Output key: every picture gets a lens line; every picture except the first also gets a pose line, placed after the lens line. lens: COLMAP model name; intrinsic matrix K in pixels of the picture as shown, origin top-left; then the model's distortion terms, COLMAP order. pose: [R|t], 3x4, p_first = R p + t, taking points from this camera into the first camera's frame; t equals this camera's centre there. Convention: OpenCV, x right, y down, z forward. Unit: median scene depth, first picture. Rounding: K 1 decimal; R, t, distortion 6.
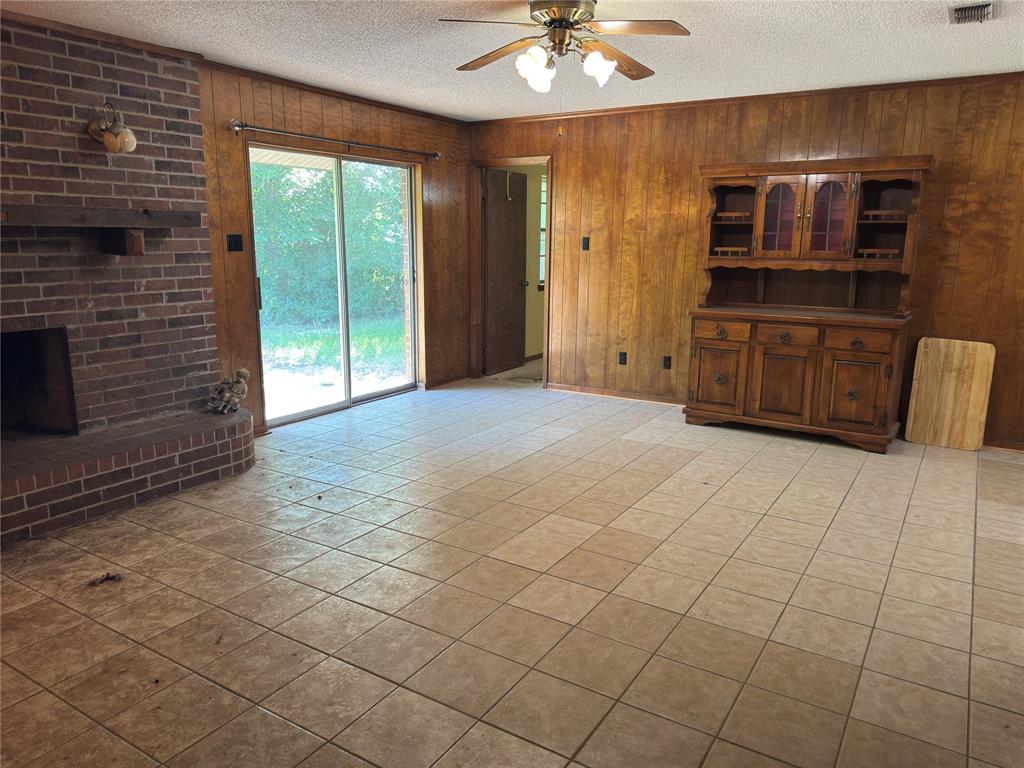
lens RADIAL K [[741.0, 0, 512.3], [0, 741.0, 386.3], [0, 0, 1]] dist [0.055516, -0.075728]
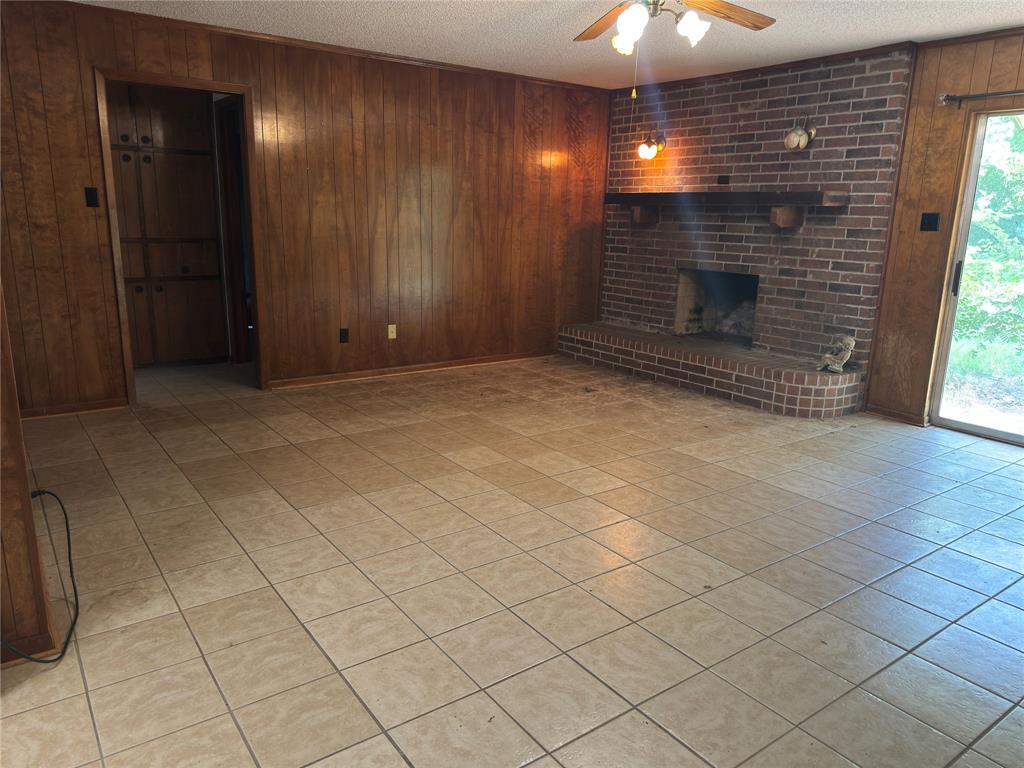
lens RADIAL K [[741.0, 0, 502.0], [0, 741.0, 390.4], [0, 0, 1]] dist [0.055516, -0.075728]
pose [[-0.402088, 0.191605, -0.895328, 0.909992], [-0.213250, 0.931369, 0.295087, -0.183600], [0.890421, 0.309580, -0.333632, 1.053664]]
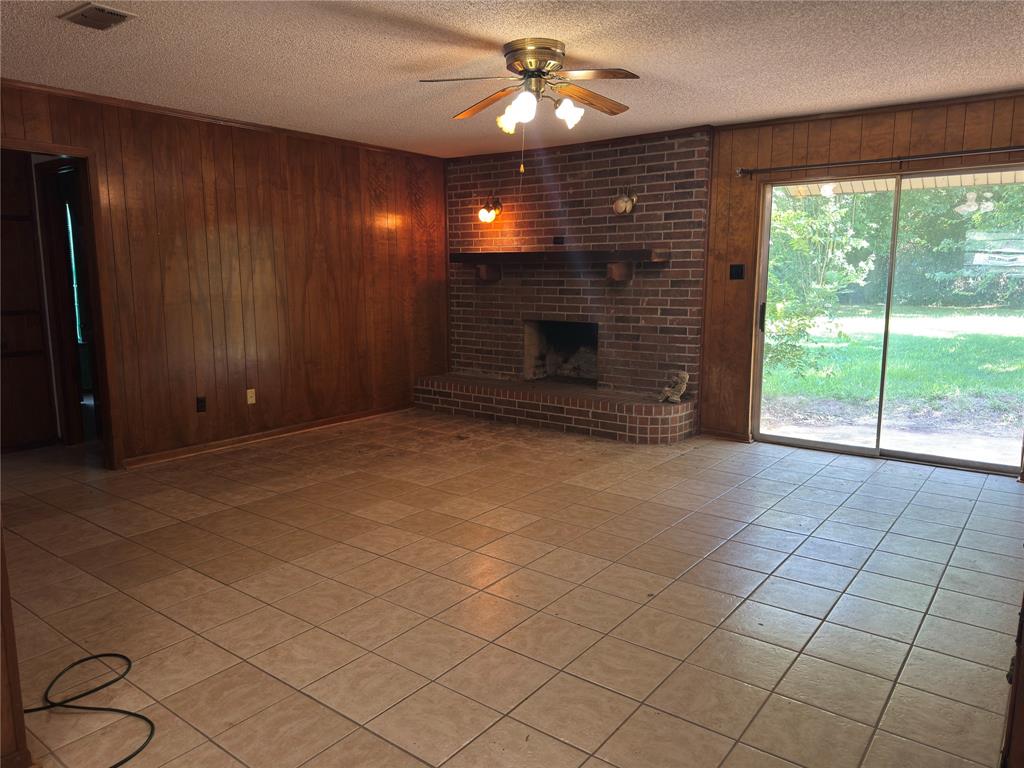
lens RADIAL K [[741.0, 0, 505.8], [0, 741.0, 388.8], [0, 0, 1]] dist [0.055516, -0.075728]
pose [[-0.121012, 0.142739, -0.982335, 1.001177], [-0.199864, 0.965837, 0.164963, -0.159100], [0.972322, 0.216296, -0.088349, 0.928353]]
